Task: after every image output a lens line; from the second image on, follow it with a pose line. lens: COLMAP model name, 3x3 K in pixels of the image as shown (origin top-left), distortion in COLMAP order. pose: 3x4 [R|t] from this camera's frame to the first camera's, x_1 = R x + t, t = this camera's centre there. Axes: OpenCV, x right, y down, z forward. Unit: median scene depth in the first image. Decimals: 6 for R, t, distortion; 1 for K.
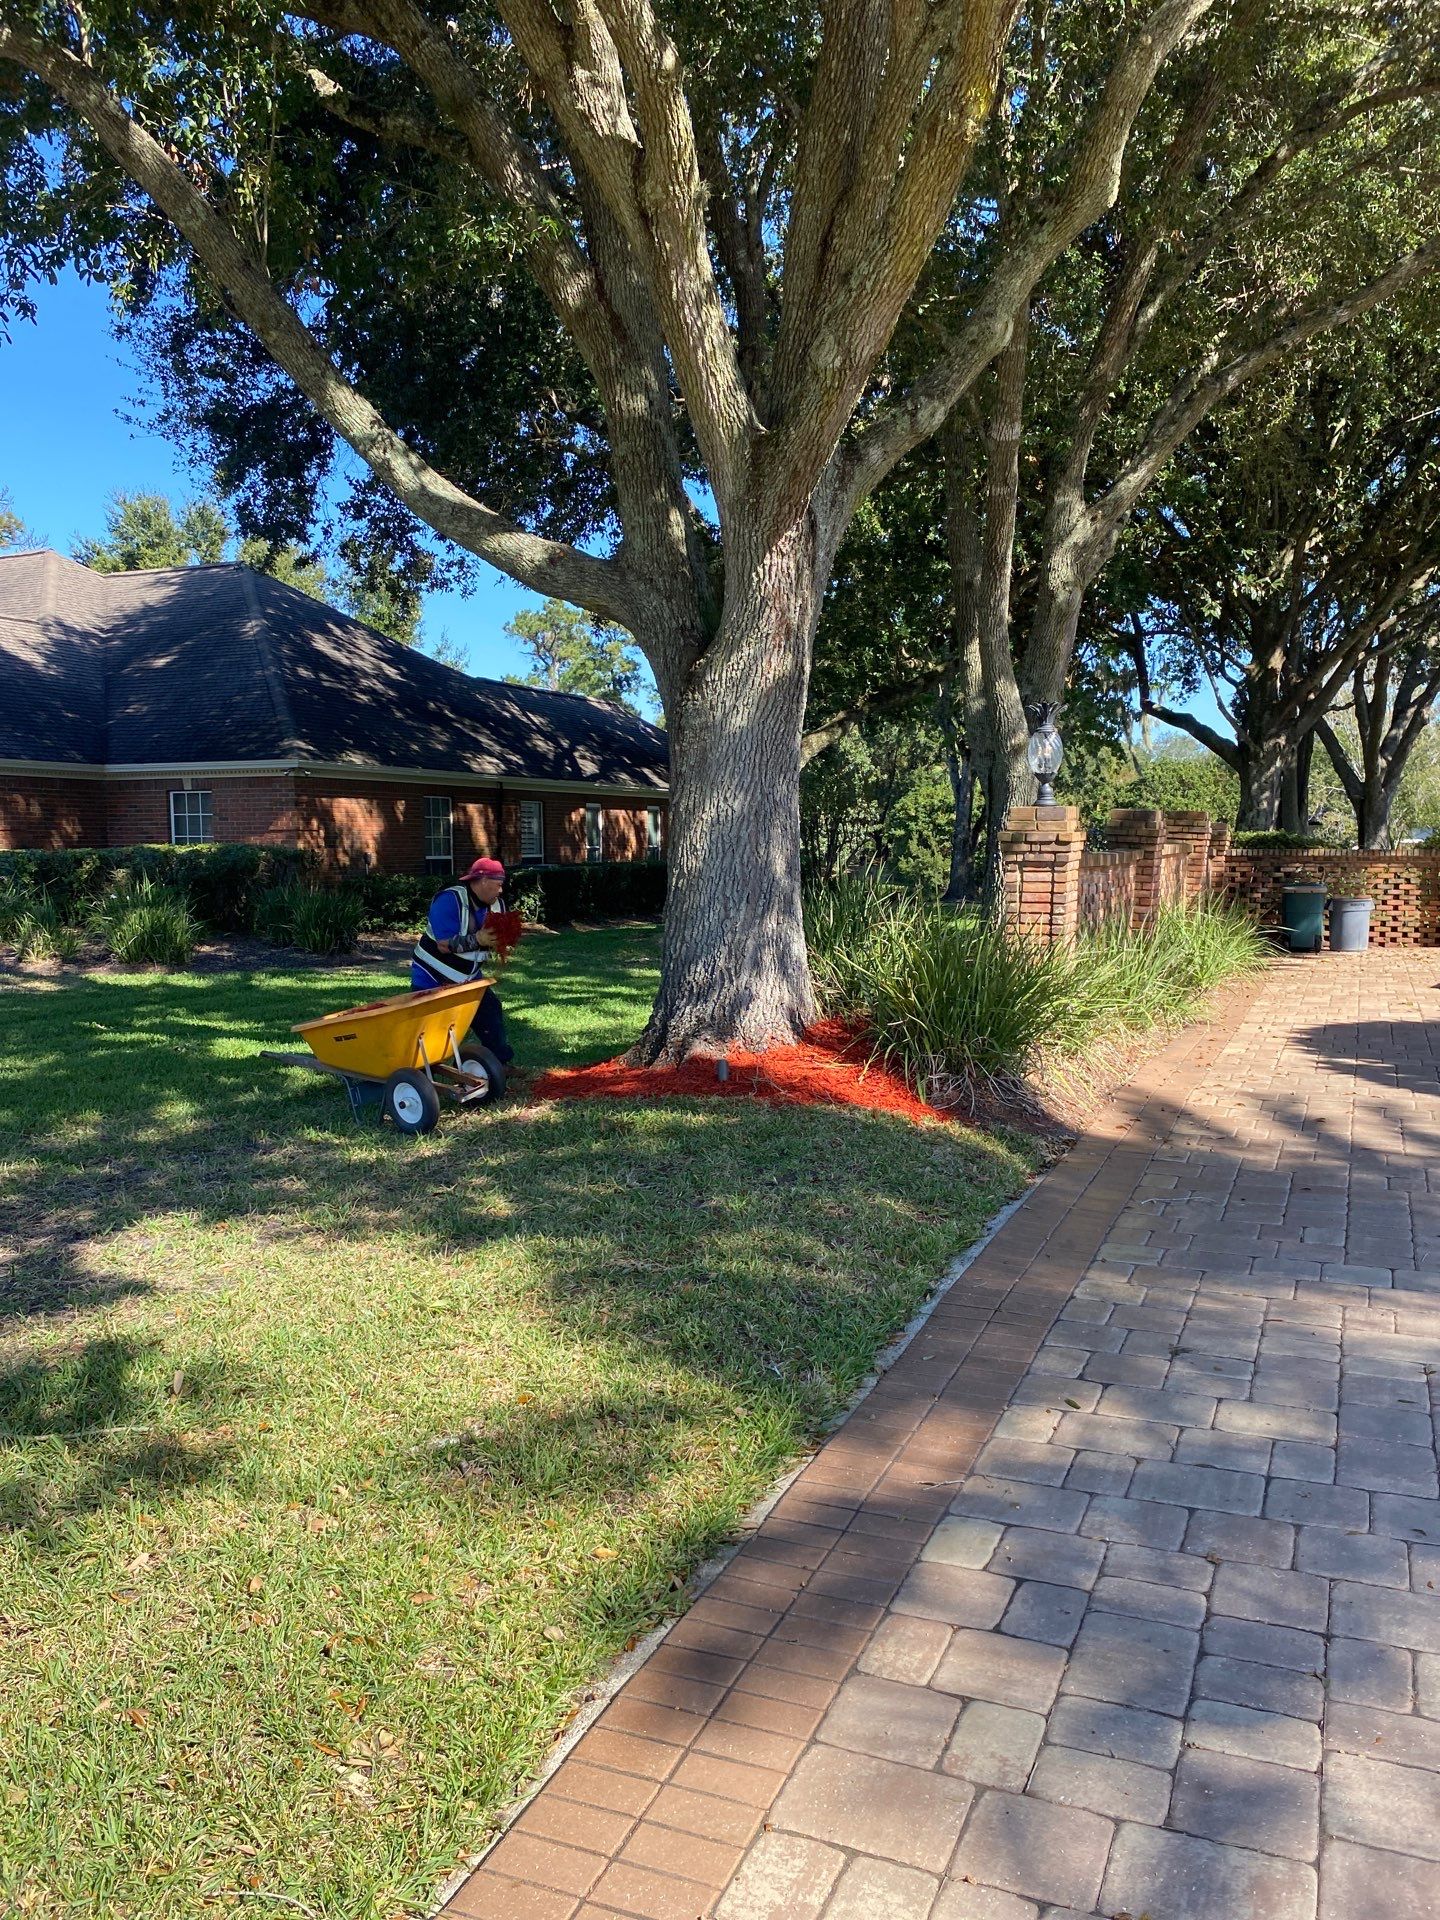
lens RADIAL K [[1491.5, 0, 723.7], [0, 1491.5, 956.2], [0, 0, 1]] dist [0.009222, -0.012765]
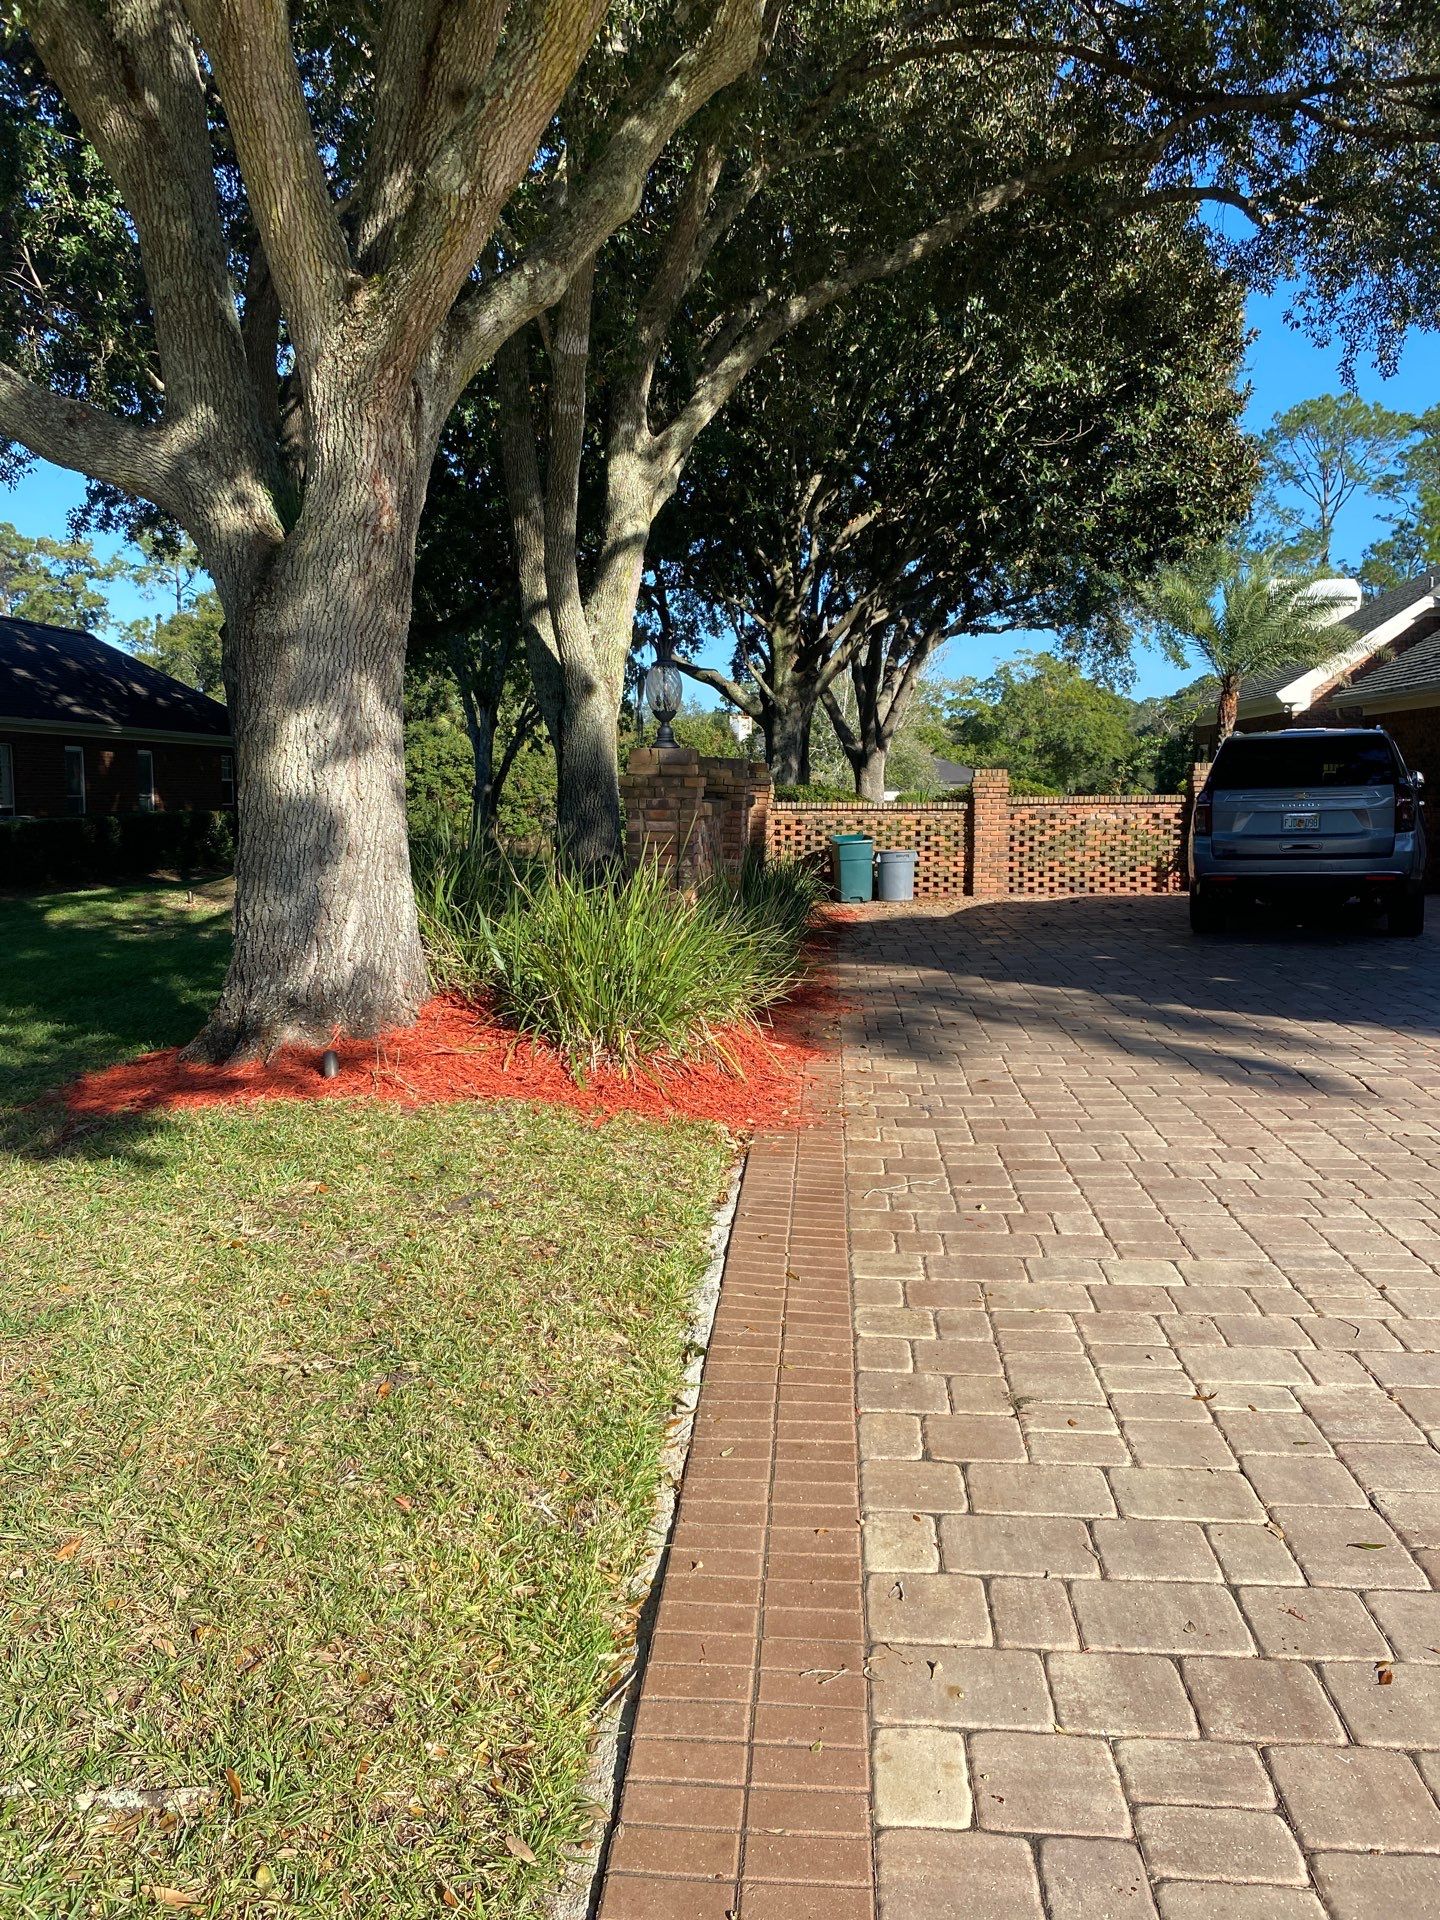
lens RADIAL K [[1491.5, 0, 710.7], [0, 1491.5, 959.0], [0, 0, 1]] dist [0.009222, -0.012765]
pose [[0.948336, -0.026950, 0.316120, -0.055817], [0.016808, 0.999254, 0.034766, -0.003440], [-0.316821, -0.027656, 0.948082, 0.147643]]
